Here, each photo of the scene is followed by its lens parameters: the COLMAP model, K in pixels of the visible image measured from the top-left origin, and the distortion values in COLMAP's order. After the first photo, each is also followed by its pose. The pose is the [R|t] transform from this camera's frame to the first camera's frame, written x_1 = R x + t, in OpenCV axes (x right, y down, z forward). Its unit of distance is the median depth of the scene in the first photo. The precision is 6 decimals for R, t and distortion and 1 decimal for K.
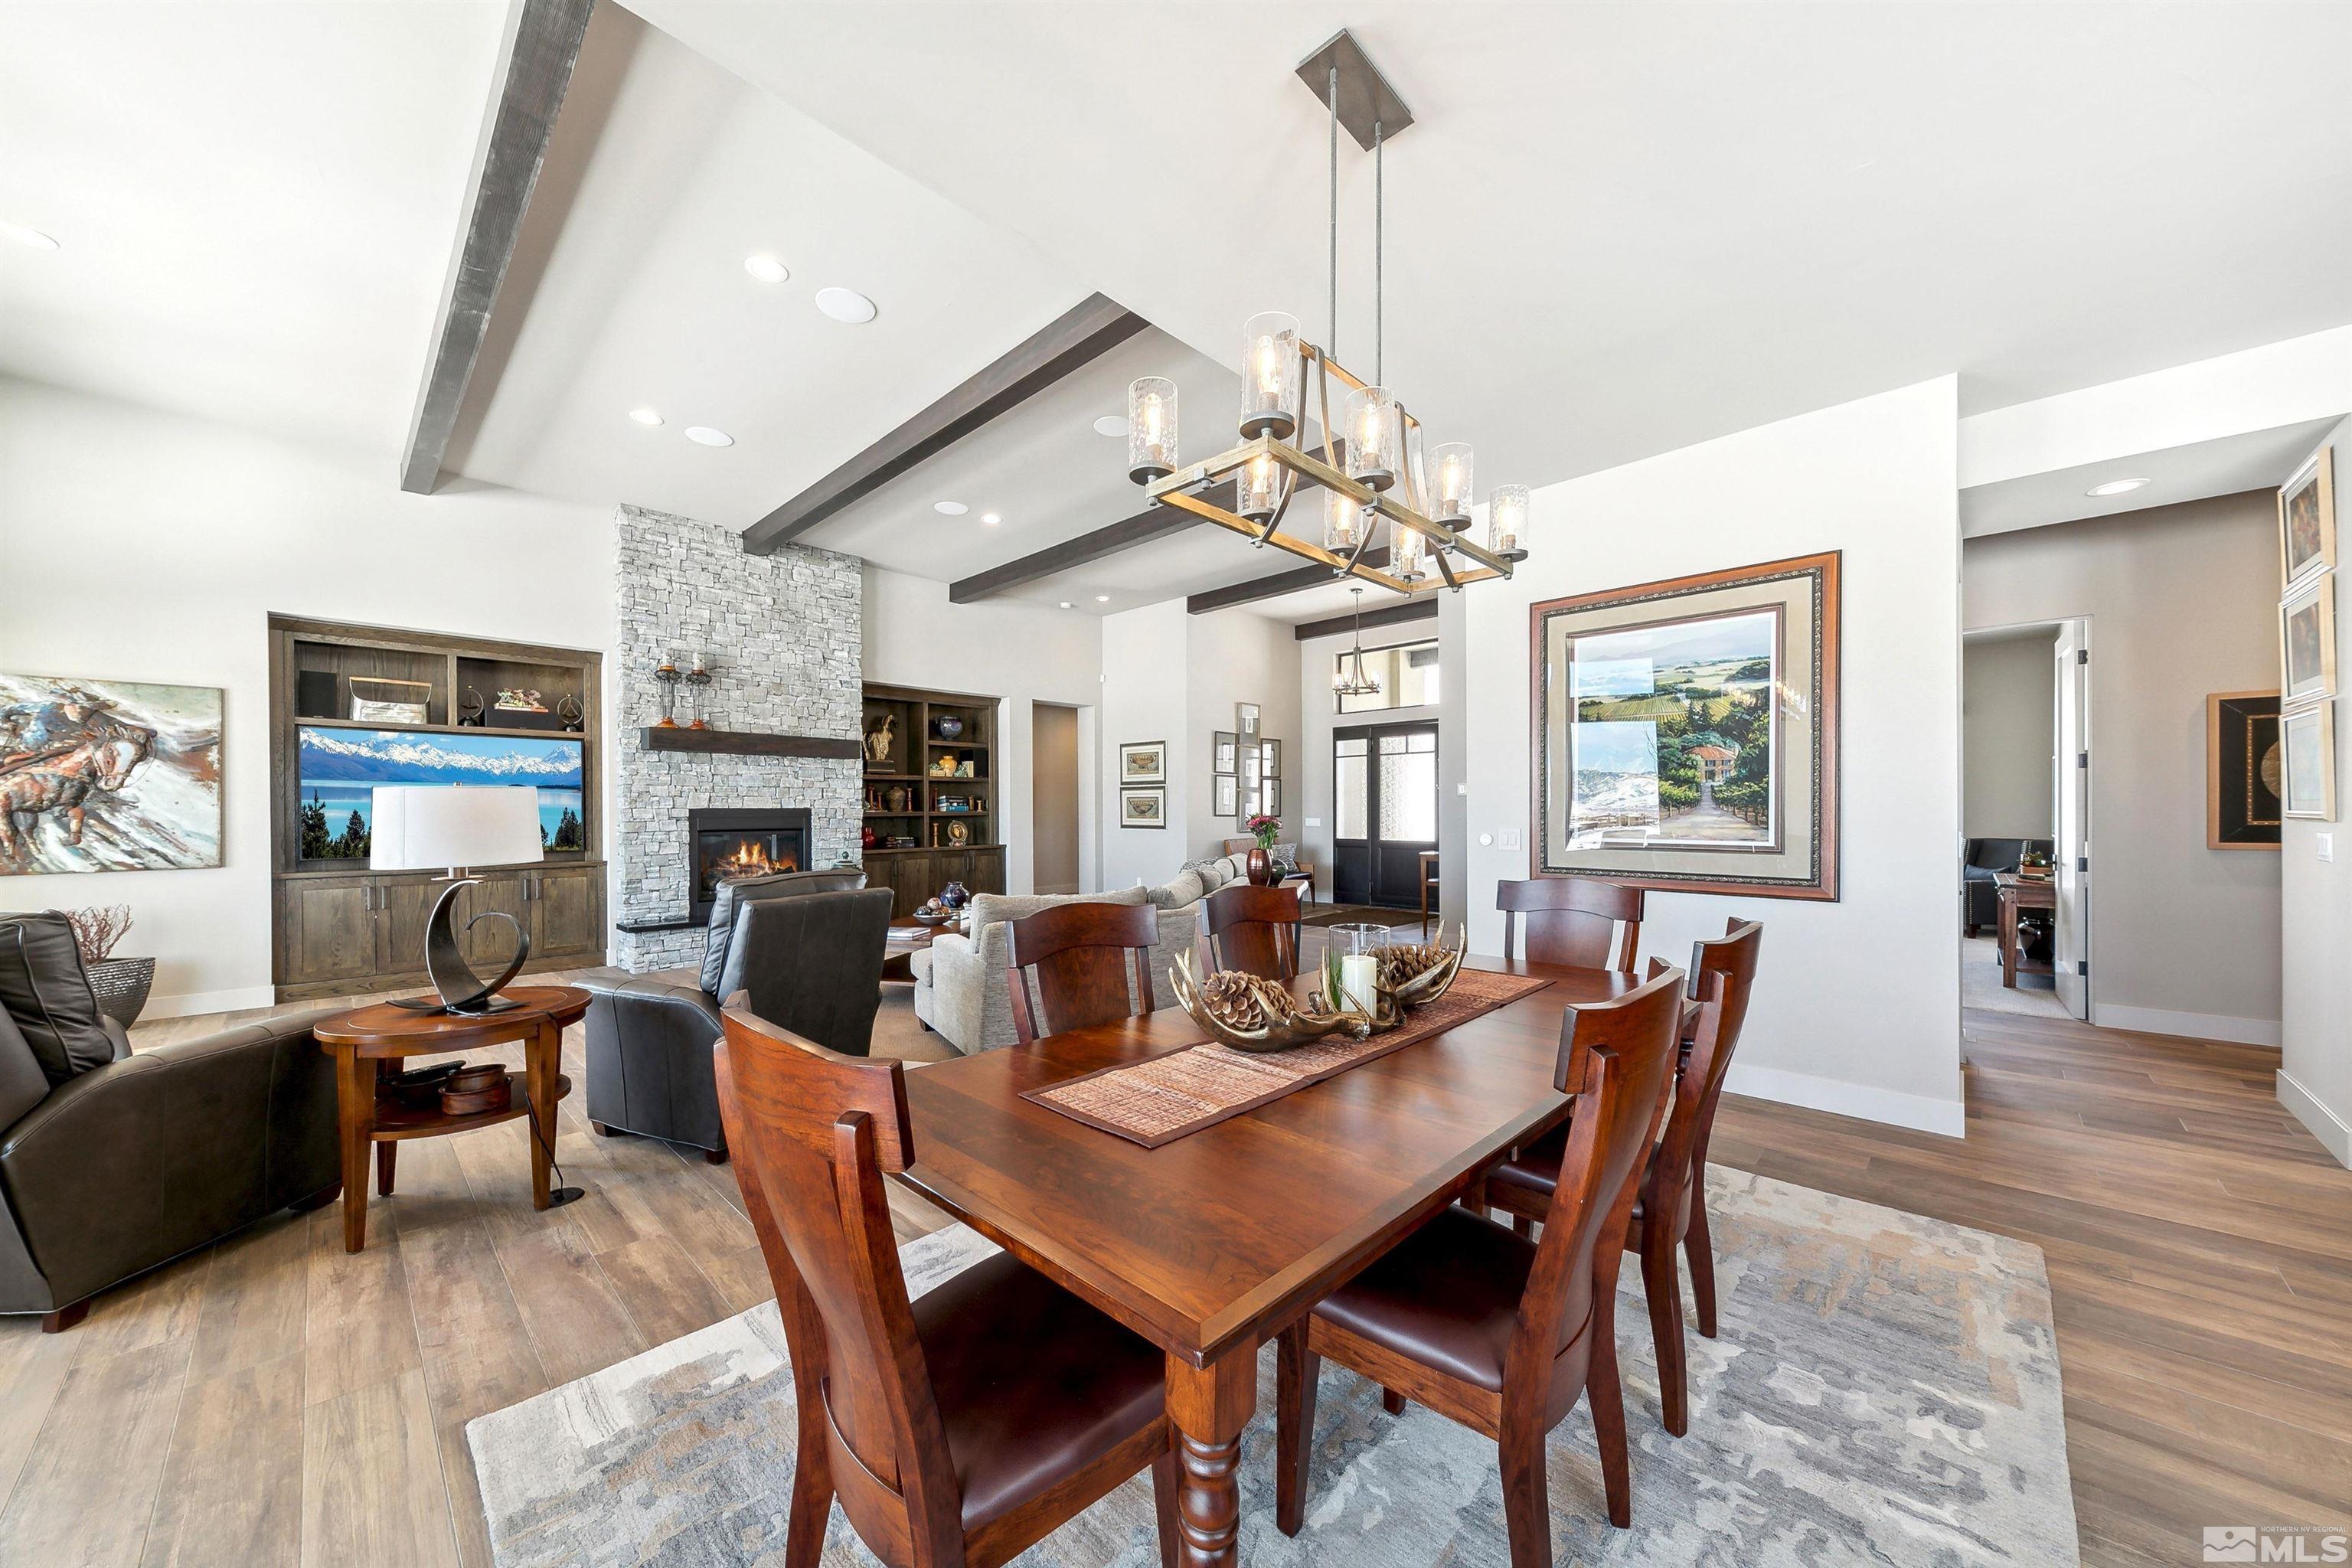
lens RADIAL K [[826.3, 0, 1173.9], [0, 826.3, 809.1], [0, 0, 1]] dist [0.012665, -0.004888]
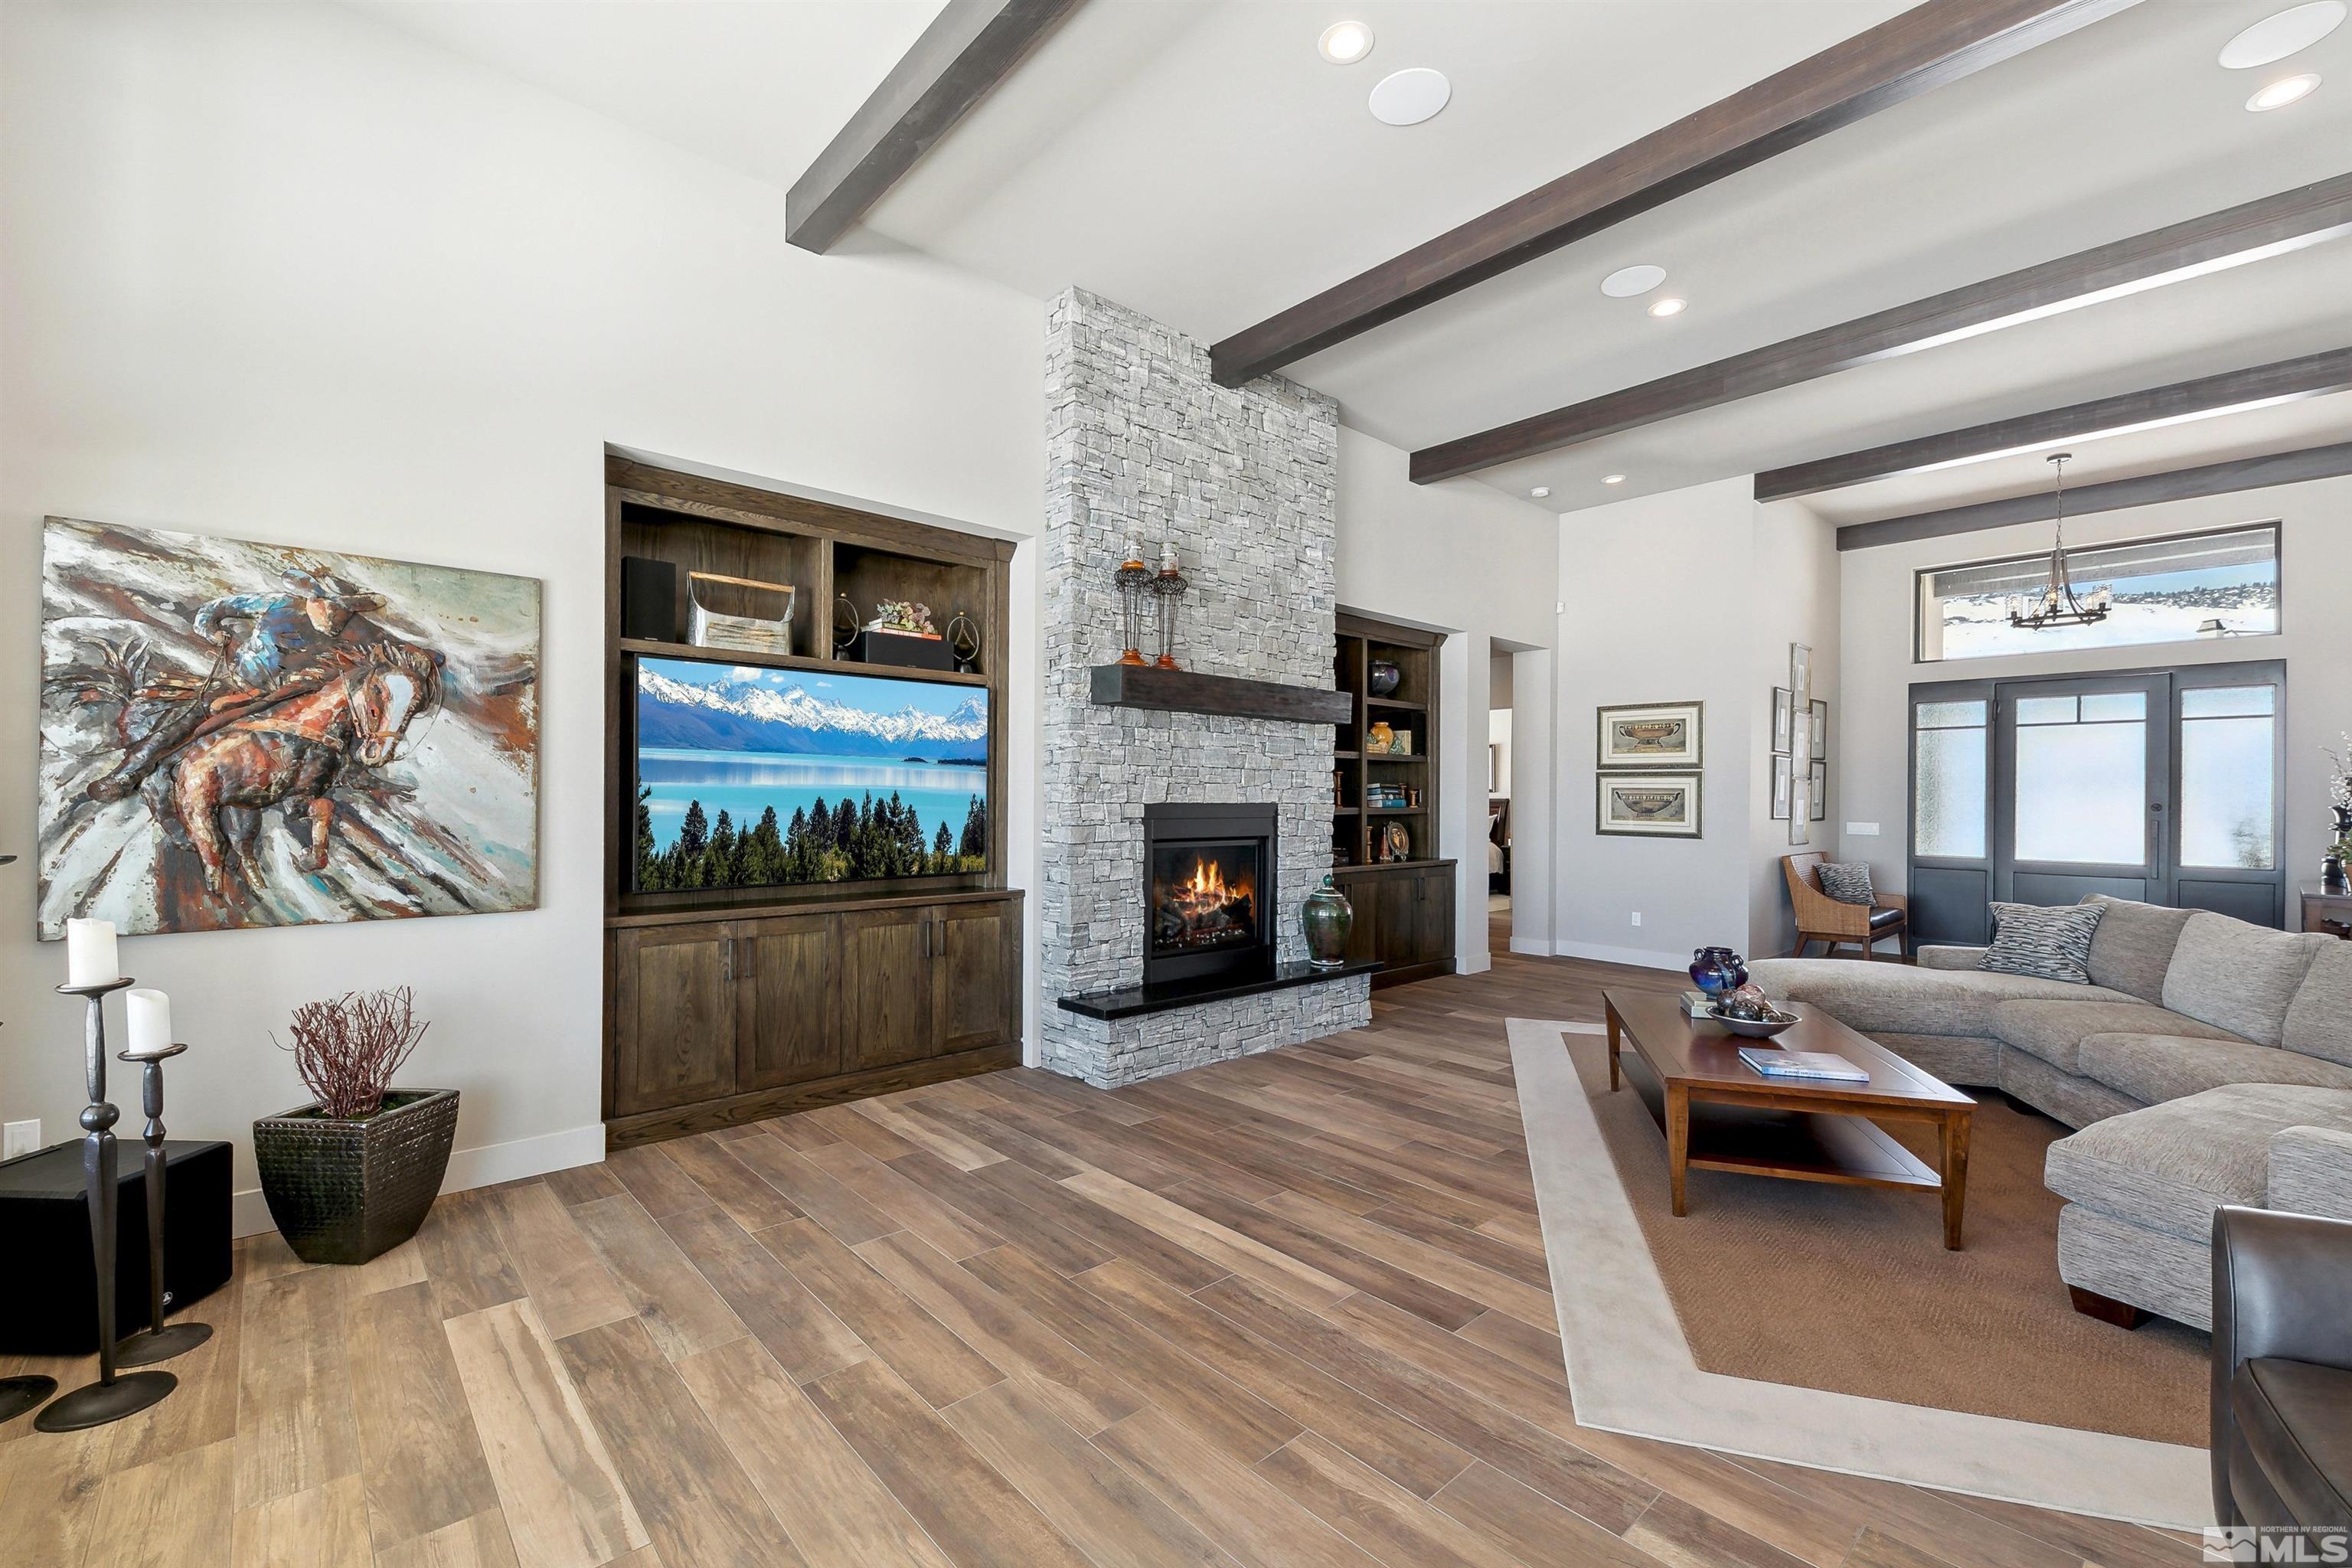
lens RADIAL K [[989.4, 0, 1169.2], [0, 989.4, 793.5], [0, 0, 1]] dist [0.000029, -0.000100]
pose [[0.997735, 0.012278, -0.066141, -0.537148], [-0.012330, 0.999924, -0.000390, -0.007932], [0.066132, 0.001205, 0.997810, 0.299227]]
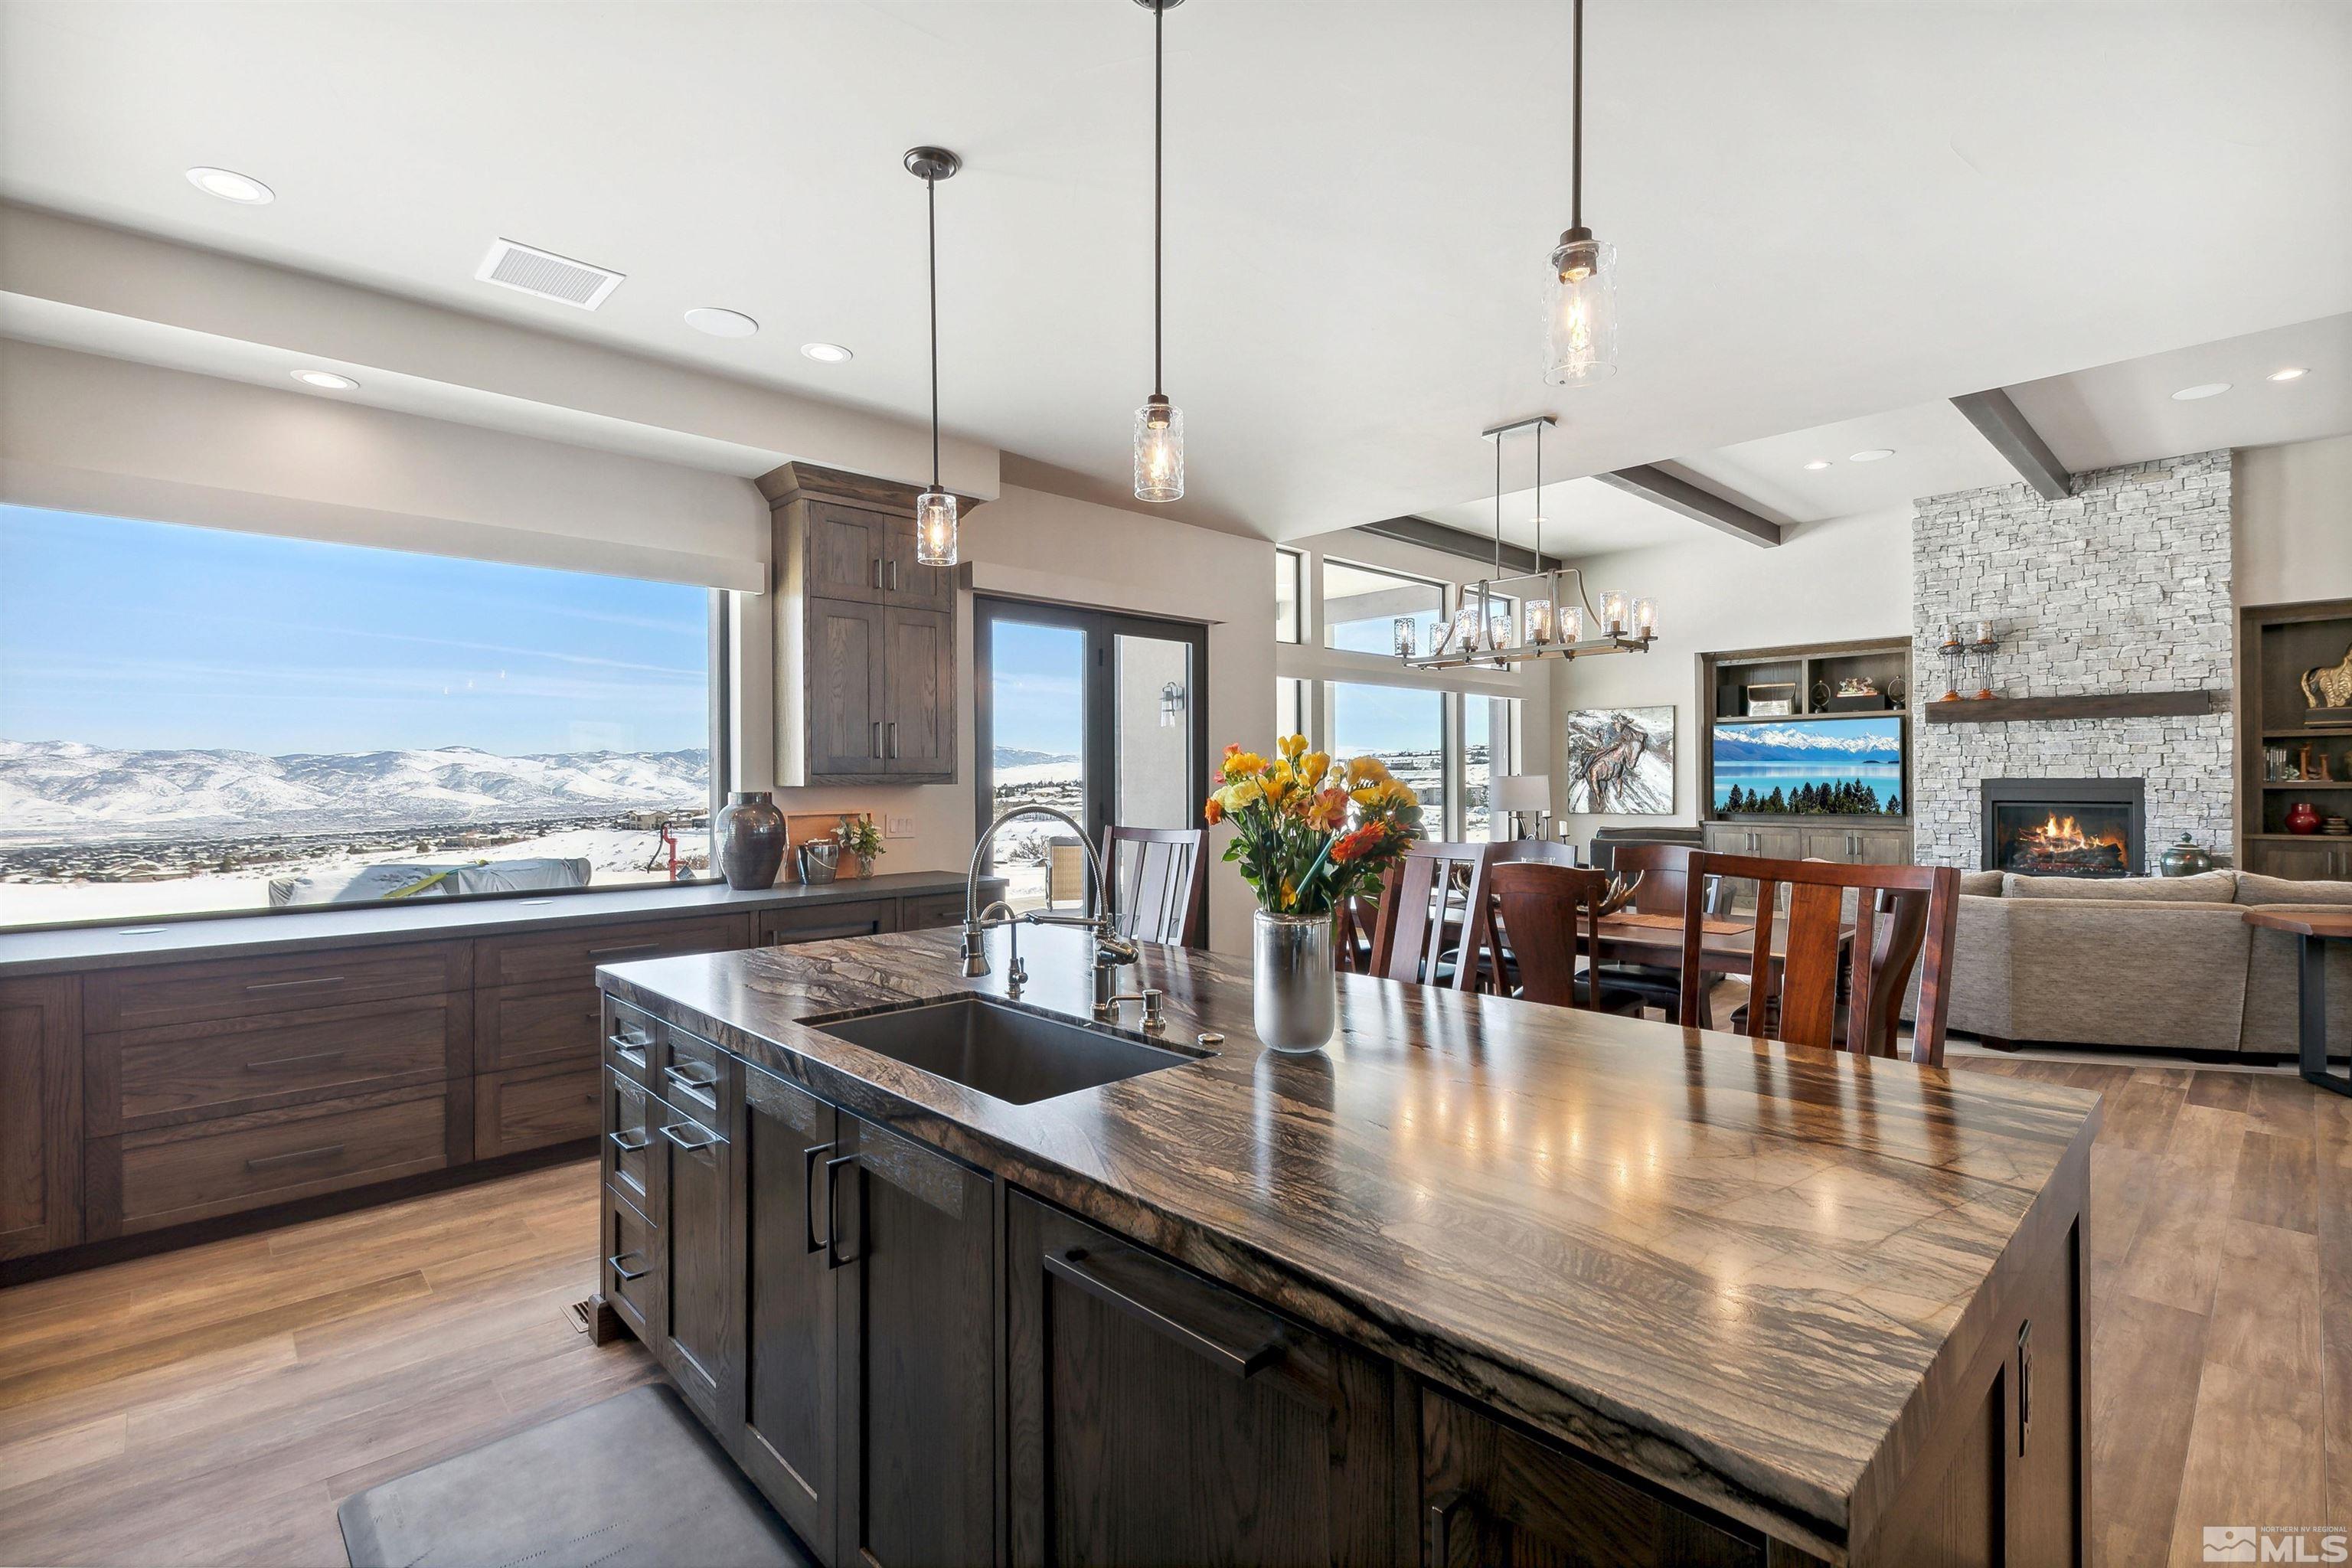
lens RADIAL K [[1060.0, 0, 1176.0], [0, 1060.0, 784.0], [0, 0, 1]] dist [0.017148, -0.011796]
pose [[-0.045508, 0.004682, -0.998953, 0.768503], [0.002027, 0.999987, 0.004594, -0.001941], [0.998962, -0.001816, -0.045517, 0.091775]]
